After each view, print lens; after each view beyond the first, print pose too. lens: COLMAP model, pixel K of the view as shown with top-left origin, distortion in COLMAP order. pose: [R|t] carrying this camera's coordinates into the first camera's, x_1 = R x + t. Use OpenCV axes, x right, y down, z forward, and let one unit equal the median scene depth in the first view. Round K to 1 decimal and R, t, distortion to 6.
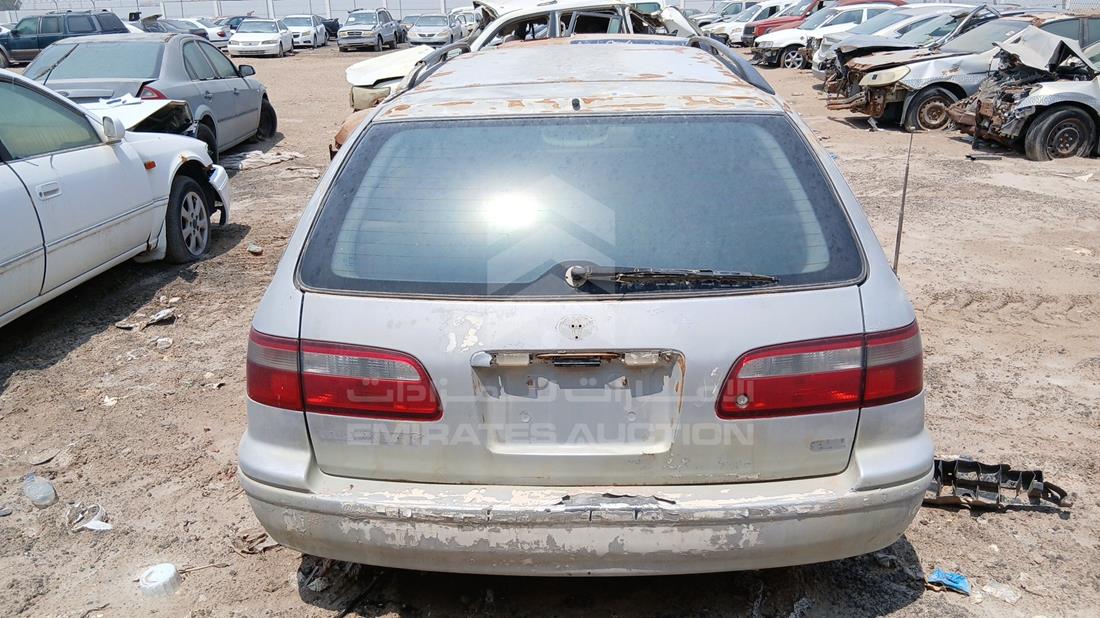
lens RADIAL K [[848.9, 0, 545.3], [0, 848.9, 309.8], [0, 0, 1]] dist [0.029868, -0.043300]
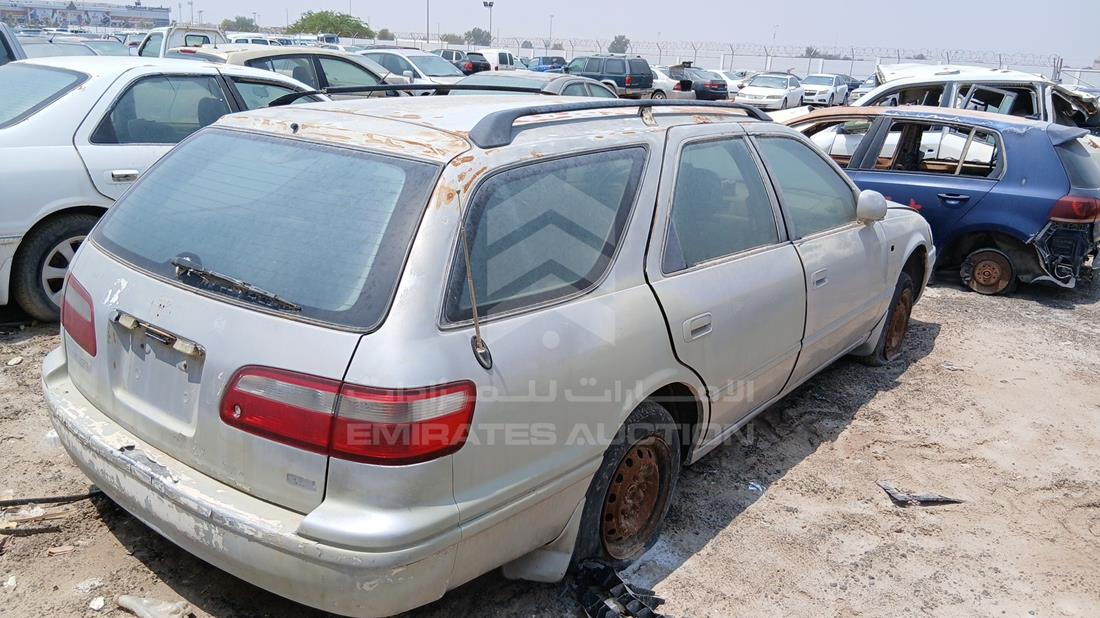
lens RADIAL K [[848.9, 0, 545.5], [0, 848.9, 306.8], [0, 0, 1]] dist [0.029868, -0.043300]
pose [[0.810275, 0.223987, -0.541557, 1.020882], [-0.259078, 0.965784, 0.011815, -0.120778], [0.525673, 0.130733, 0.840581, 0.277671]]
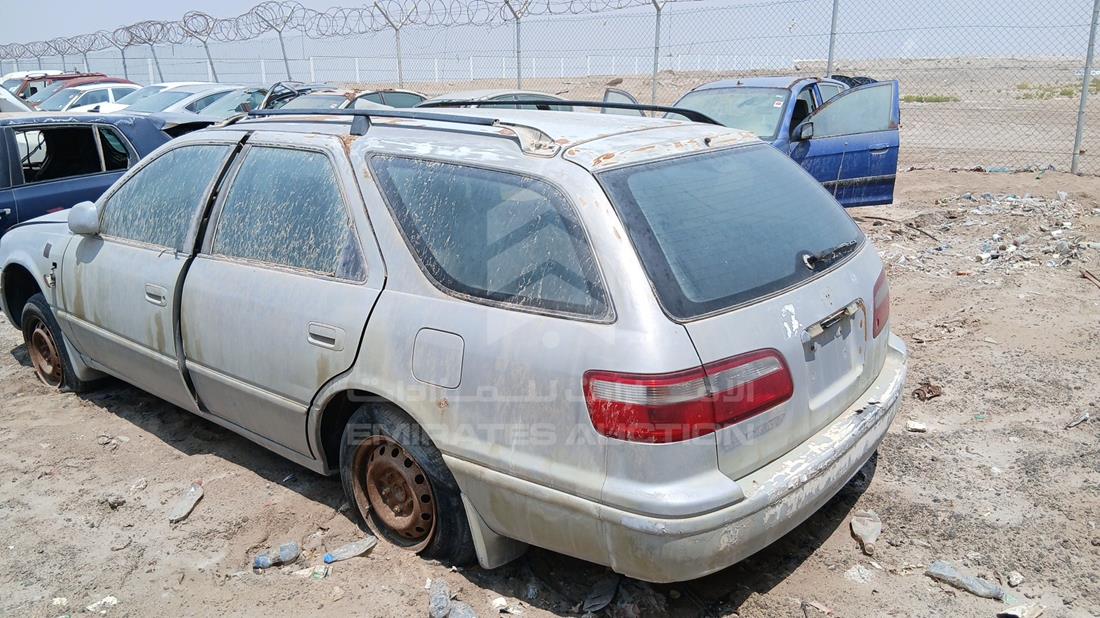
lens RADIAL K [[848.9, 0, 550.5], [0, 848.9, 307.5], [0, 0, 1]] dist [0.029868, -0.043300]
pose [[0.615604, -0.207086, 0.760360, -1.176910], [0.274688, 0.960731, 0.039264, -0.126819], [-0.738633, 0.184690, 0.648314, 0.427551]]
